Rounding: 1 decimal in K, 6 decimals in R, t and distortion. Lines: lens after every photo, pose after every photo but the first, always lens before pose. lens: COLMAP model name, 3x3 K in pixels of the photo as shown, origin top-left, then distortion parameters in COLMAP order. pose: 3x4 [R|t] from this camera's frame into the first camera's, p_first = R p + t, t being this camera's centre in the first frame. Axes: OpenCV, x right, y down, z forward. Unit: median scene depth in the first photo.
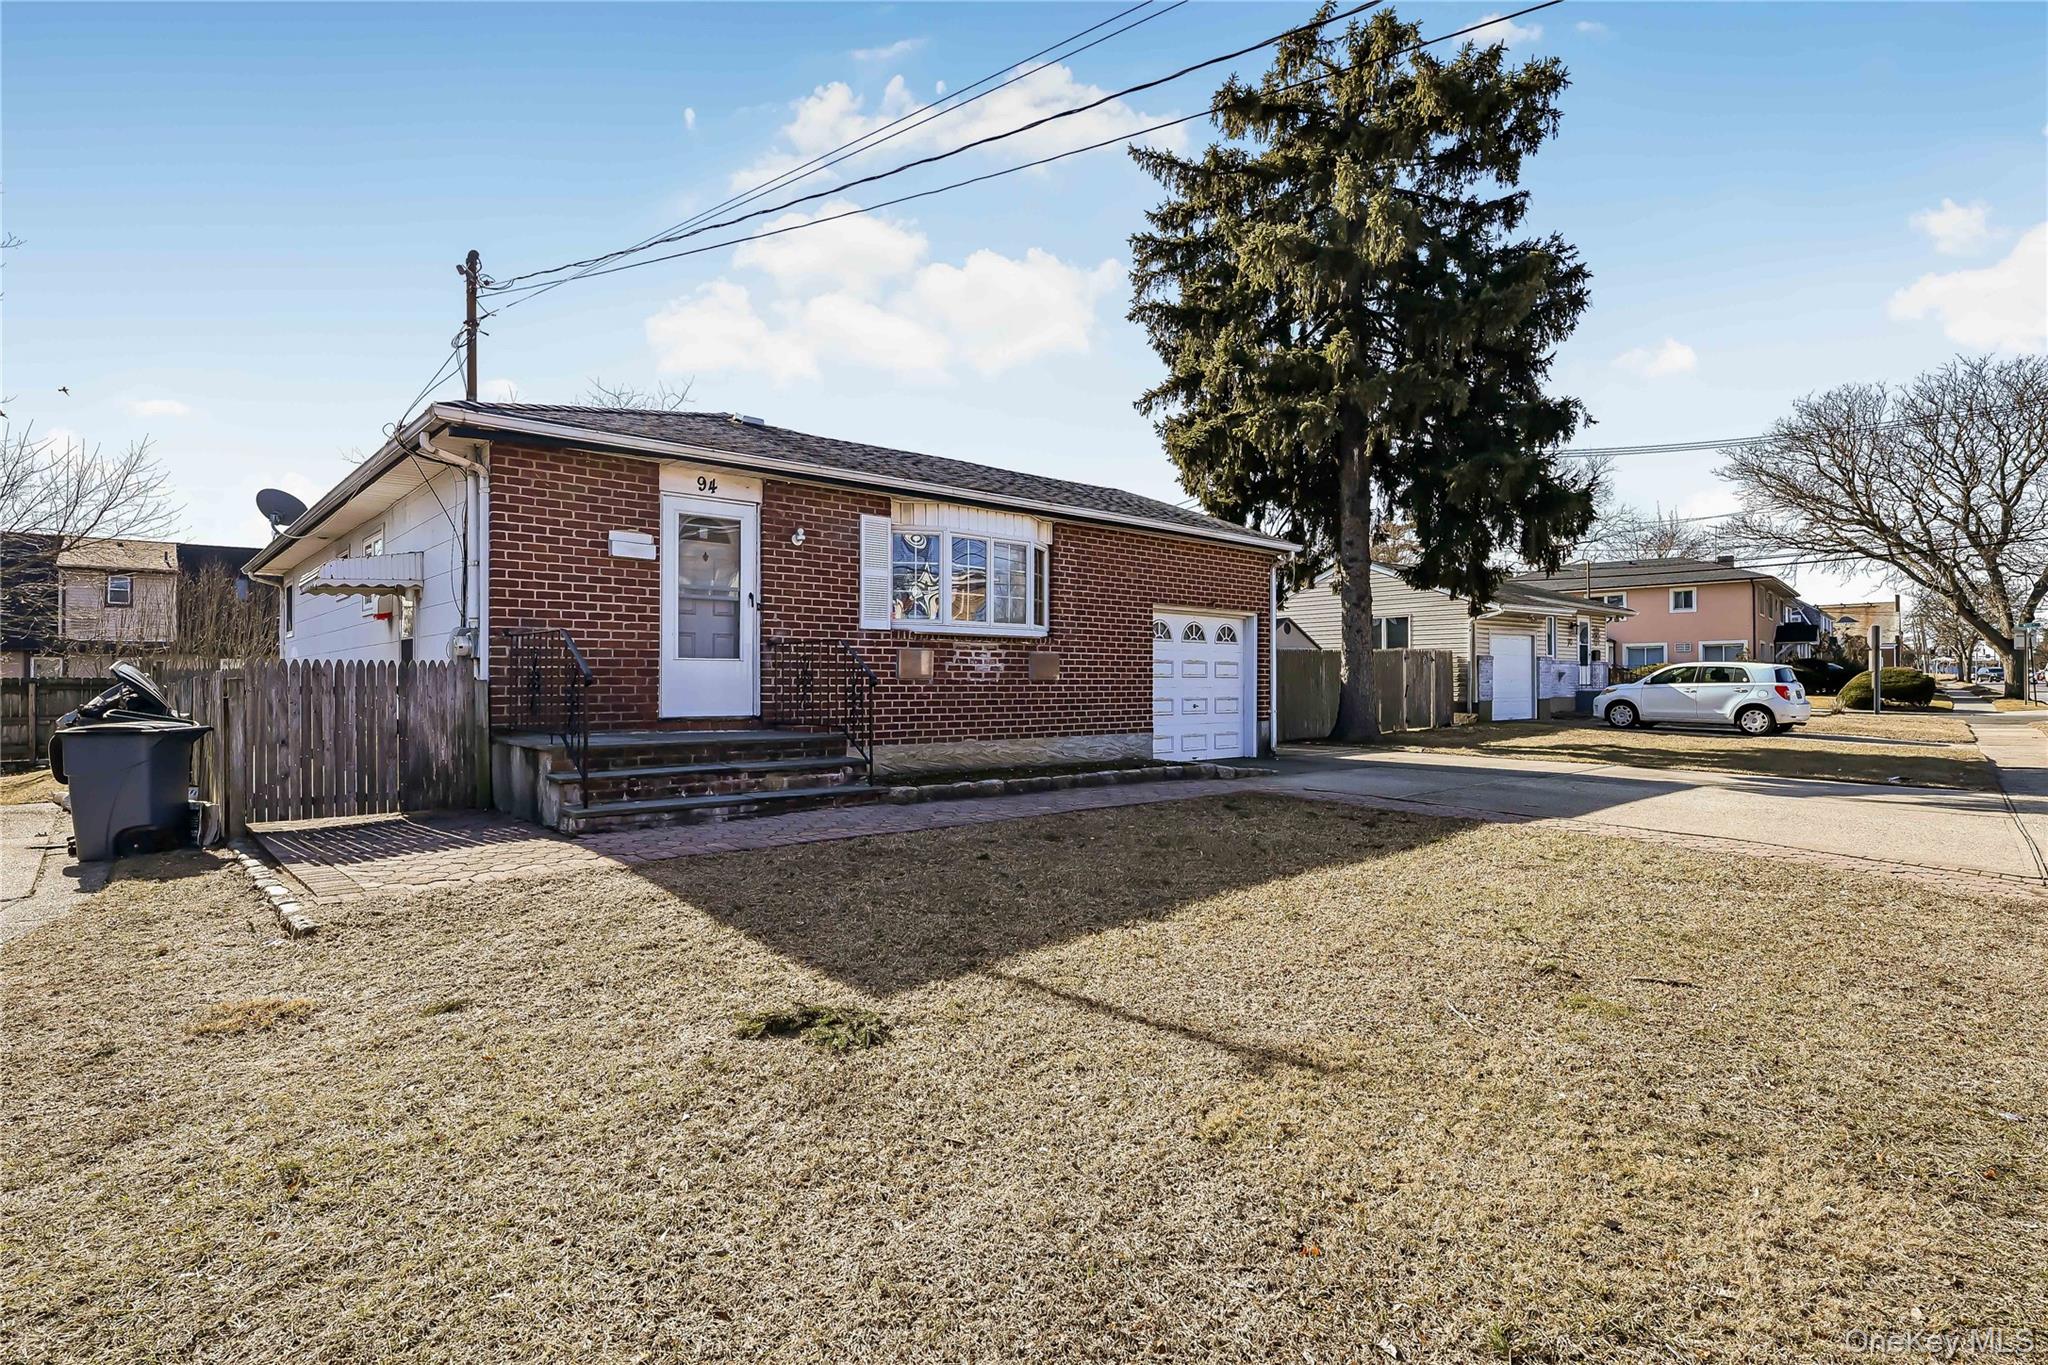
lens RADIAL K [[1025.9, 0, 1009.9], [0, 1025.9, 668.3], [0, 0, 1]] dist [-0.005735, 0.000866]
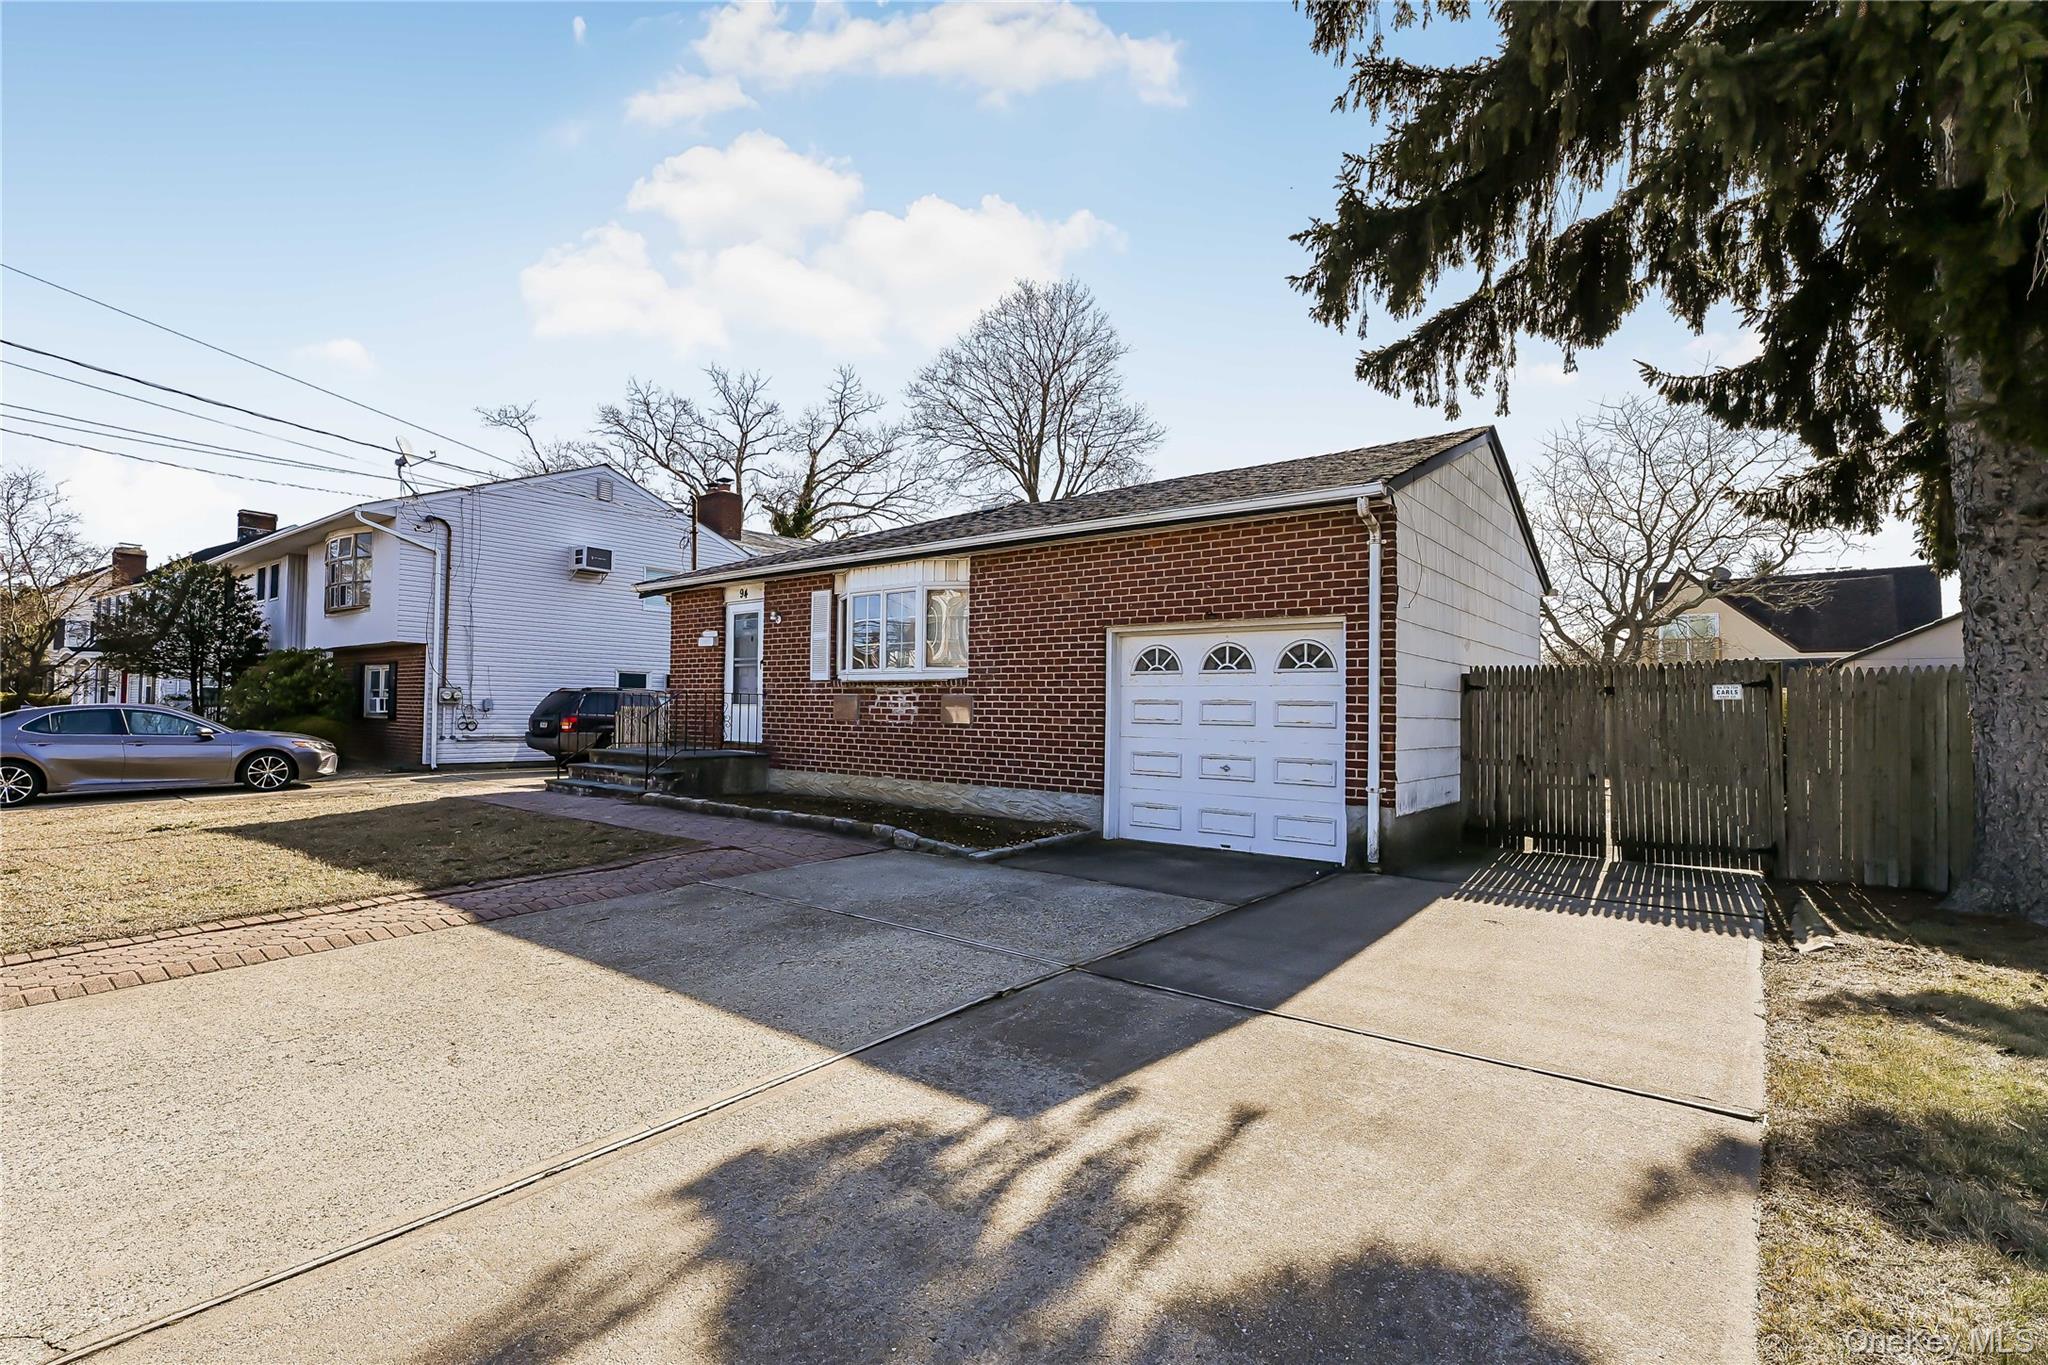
lens RADIAL K [[933.4, 0, 1031.2], [0, 933.4, 690.8], [0, 0, 1]] dist [-0.002473, 0.001621]
pose [[0.168594, -0.016342, -0.985550, 1.020095], [0.002546, 0.999866, -0.016144, -0.005498], [0.985682, 0.000213, 0.168613, 1.032058]]
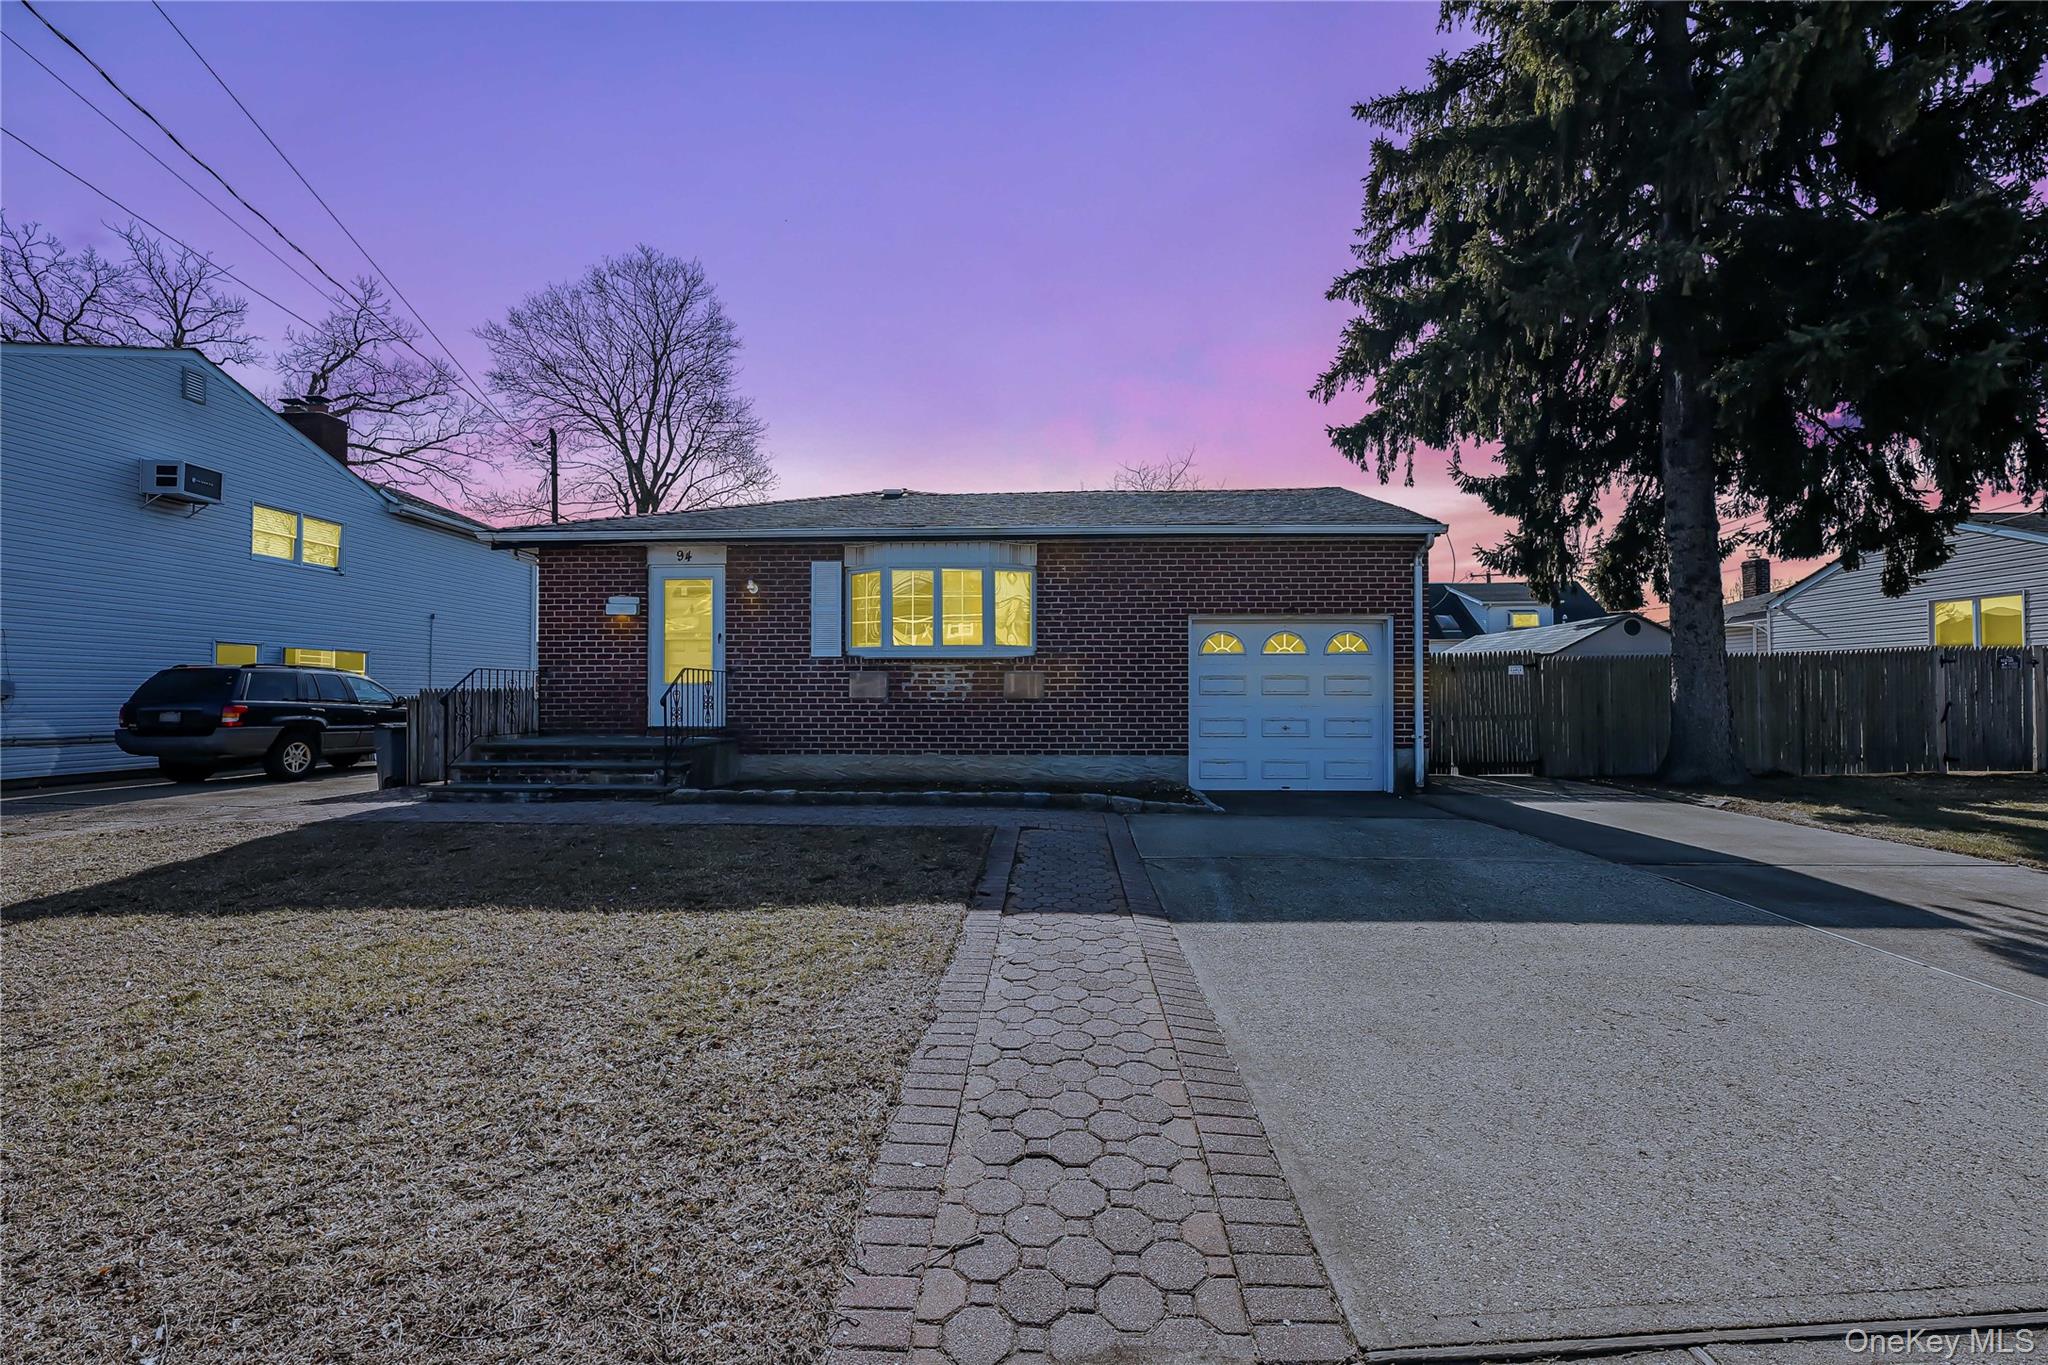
lens RADIAL K [[828.4, 0, 1019.3], [0, 828.4, 675.2], [0, 0, 1]] dist [0.000273, -0.000590]
pose [[0.718778, -0.014617, -0.695086, 0.680458], [0.010716, 0.999893, -0.009946, -0.004240], [0.695157, -0.000300, 0.718858, 0.448945]]
